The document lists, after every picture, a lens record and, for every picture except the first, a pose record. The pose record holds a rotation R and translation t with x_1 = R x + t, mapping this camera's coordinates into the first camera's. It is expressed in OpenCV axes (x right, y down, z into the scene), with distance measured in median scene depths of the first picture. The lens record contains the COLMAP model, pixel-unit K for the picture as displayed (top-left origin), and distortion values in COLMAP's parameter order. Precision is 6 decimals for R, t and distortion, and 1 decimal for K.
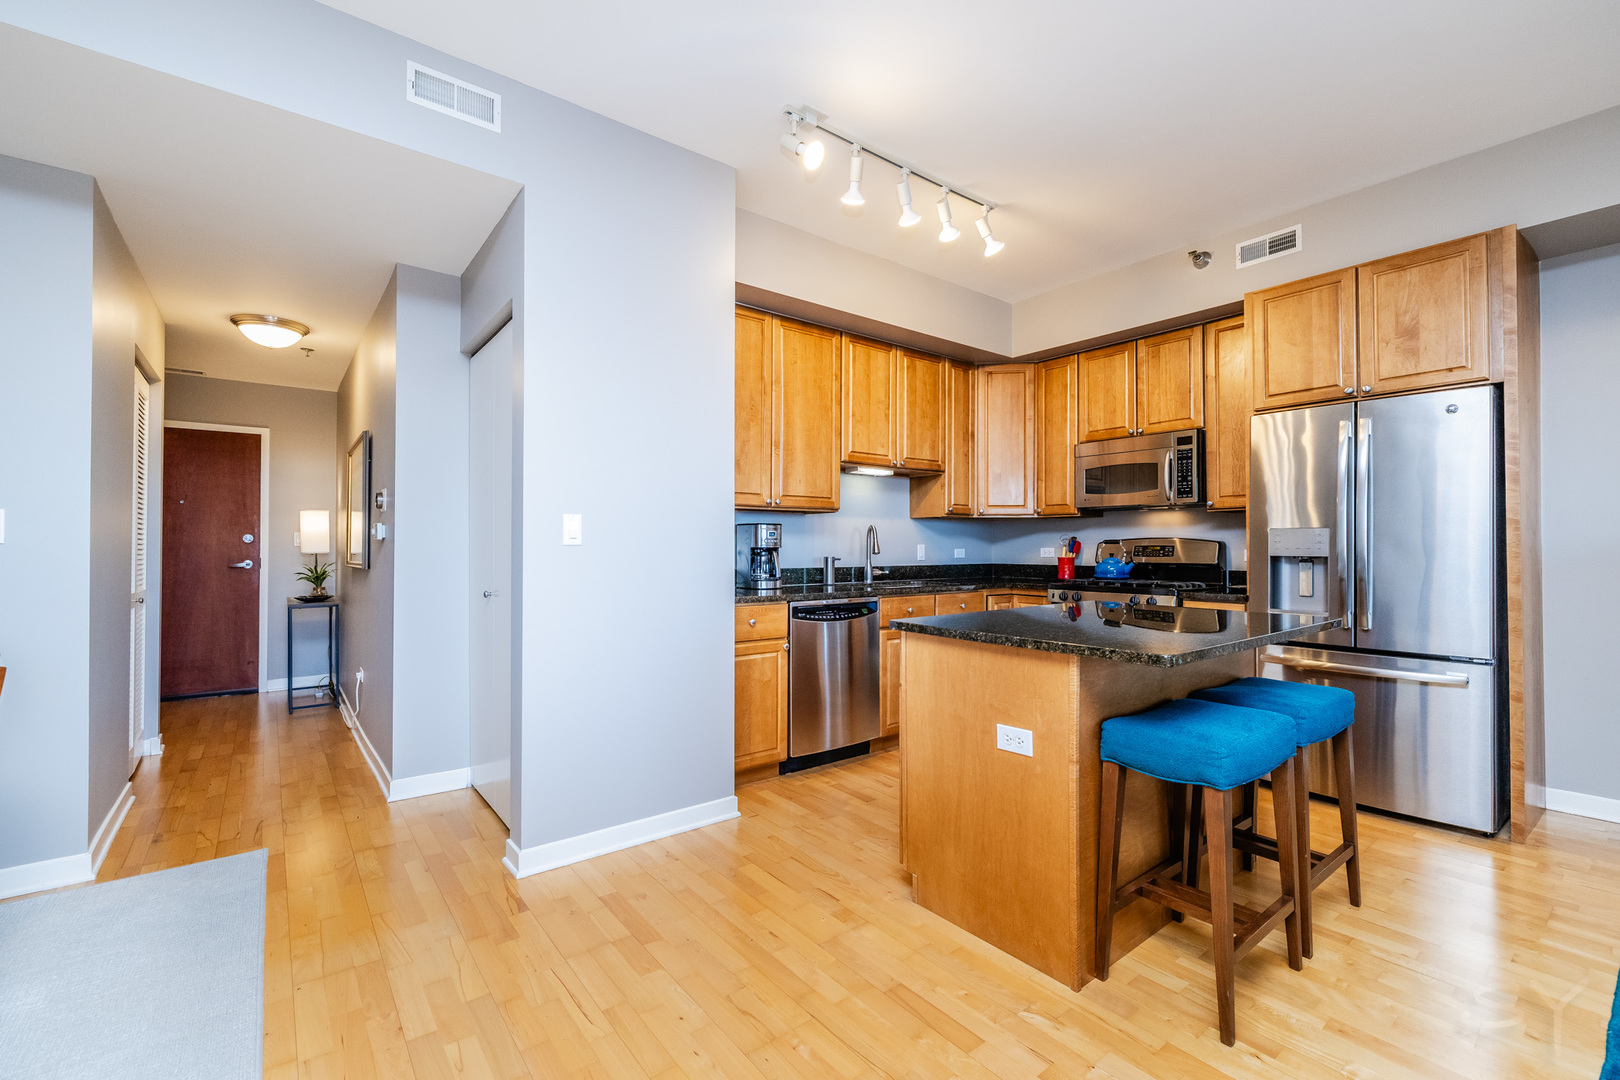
lens RADIAL K [[689.5, 0, 798.8], [0, 689.5, 536.5], [0, 0, 1]] dist [-0.000674, 0.000207]
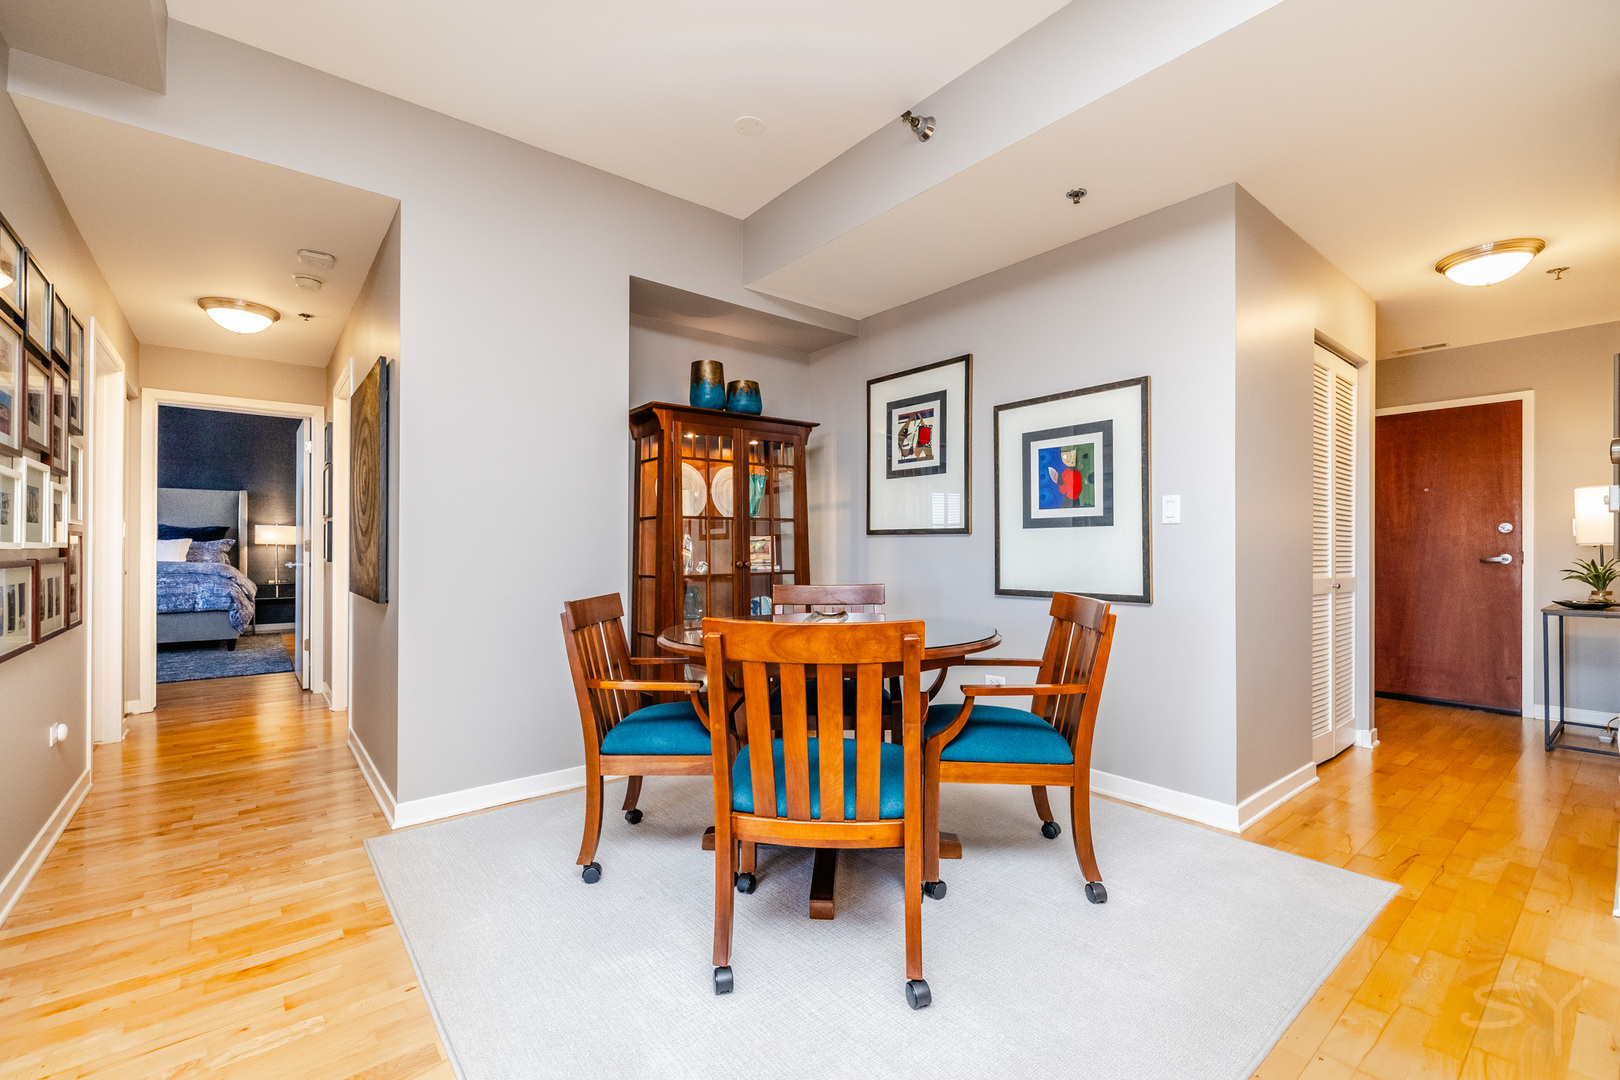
lens RADIAL K [[695.6, 0, 795.1], [0, 695.6, 547.0], [0, 0, 1]] dist [0.000612, -0.000077]
pose [[0.020386, -0.003835, -0.999785, 0.029200], [0.009070, 0.999952, -0.003651, 0.028640], [0.999751, -0.008994, 0.020420, 0.170517]]
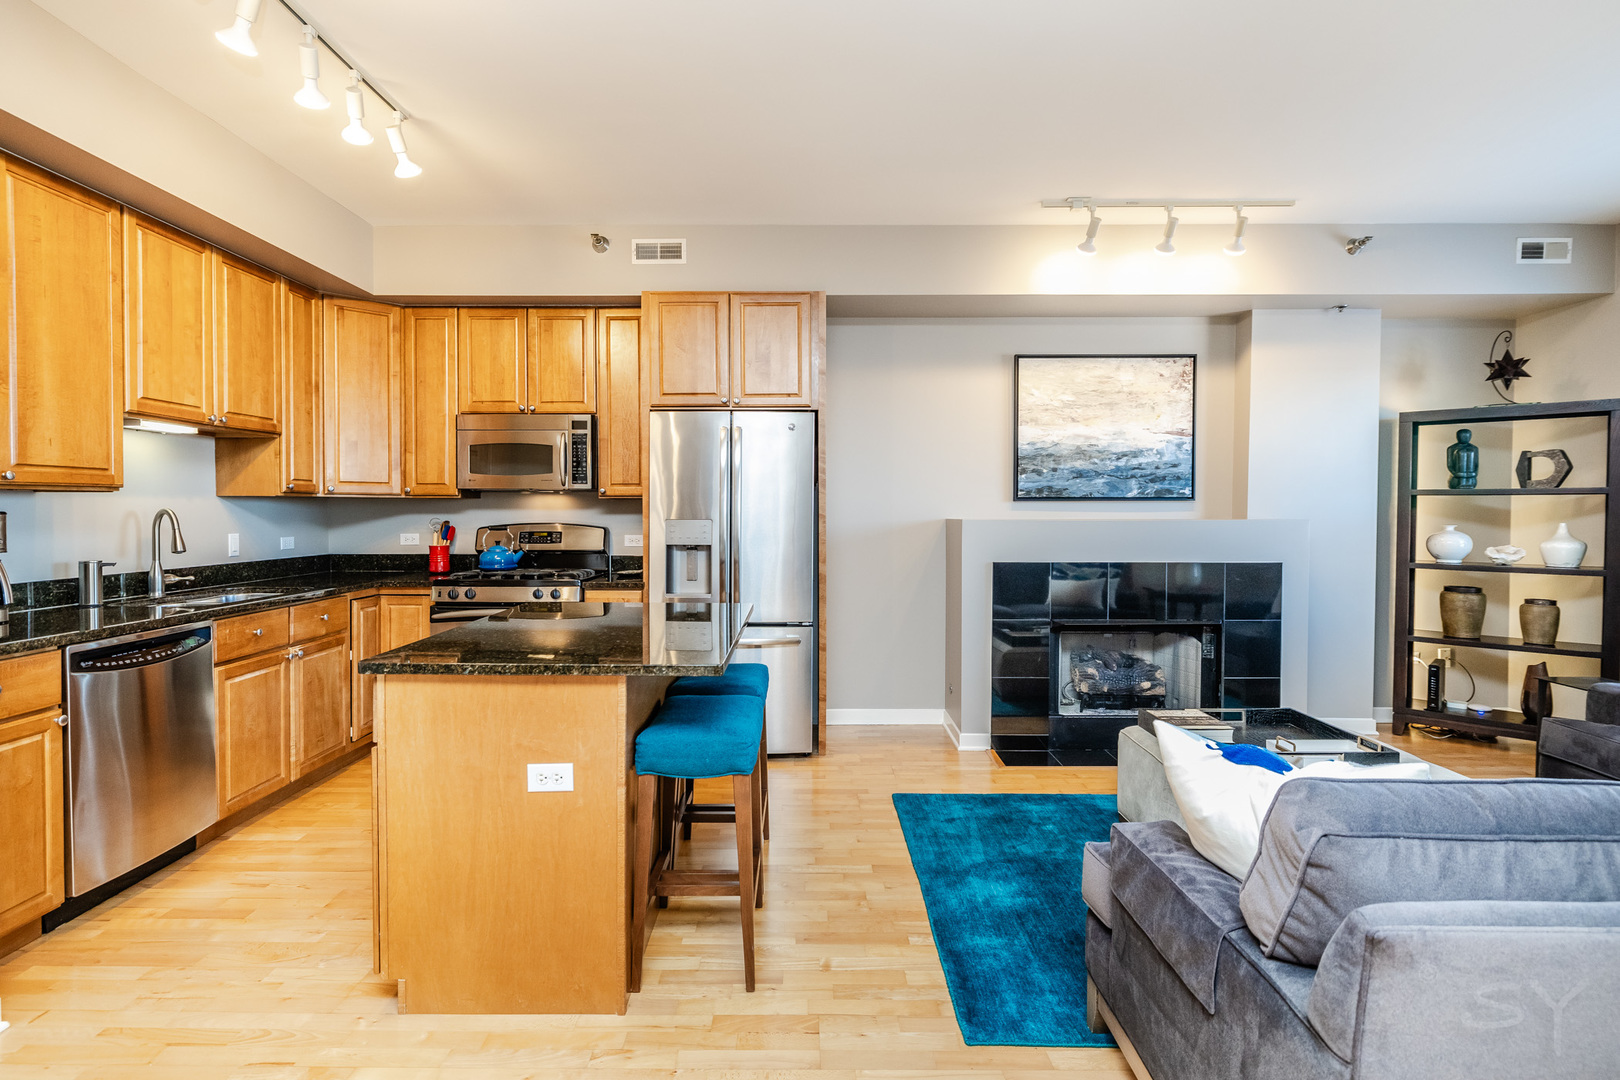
lens RADIAL K [[813.0, 0, 801.1], [0, 813.0, 525.9], [0, 0, 1]] dist [-0.003188, -0.001234]
pose [[0.613020, -0.016336, 0.789899, -0.144614], [-0.009825, 0.999551, 0.028297, -0.030186], [-0.790007, -0.025108, 0.612584, 0.045407]]
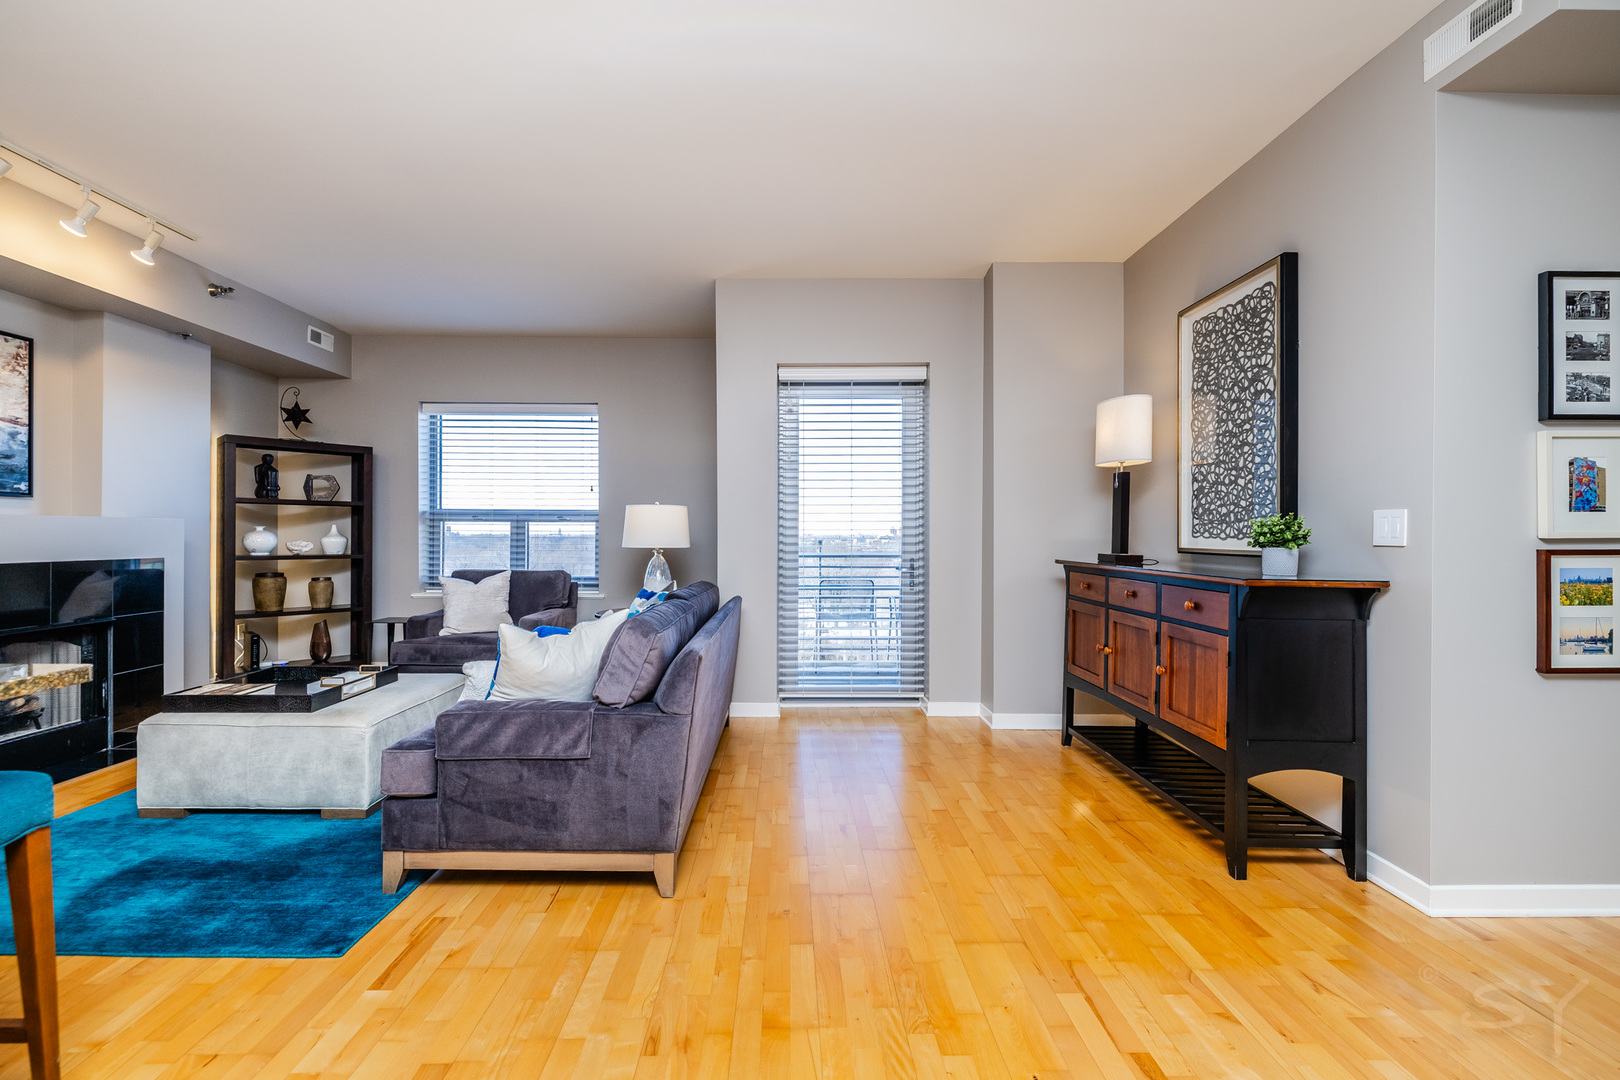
lens RADIAL K [[689.5, 0, 798.8], [0, 689.5, 536.5], [0, 0, 1]] dist [-0.000674, 0.000207]
pose [[-0.804682, -0.003644, 0.593694, -0.229099], [-0.009606, 0.999930, -0.006882, 0.008916], [-0.593628, -0.011241, -0.804661, 0.443539]]
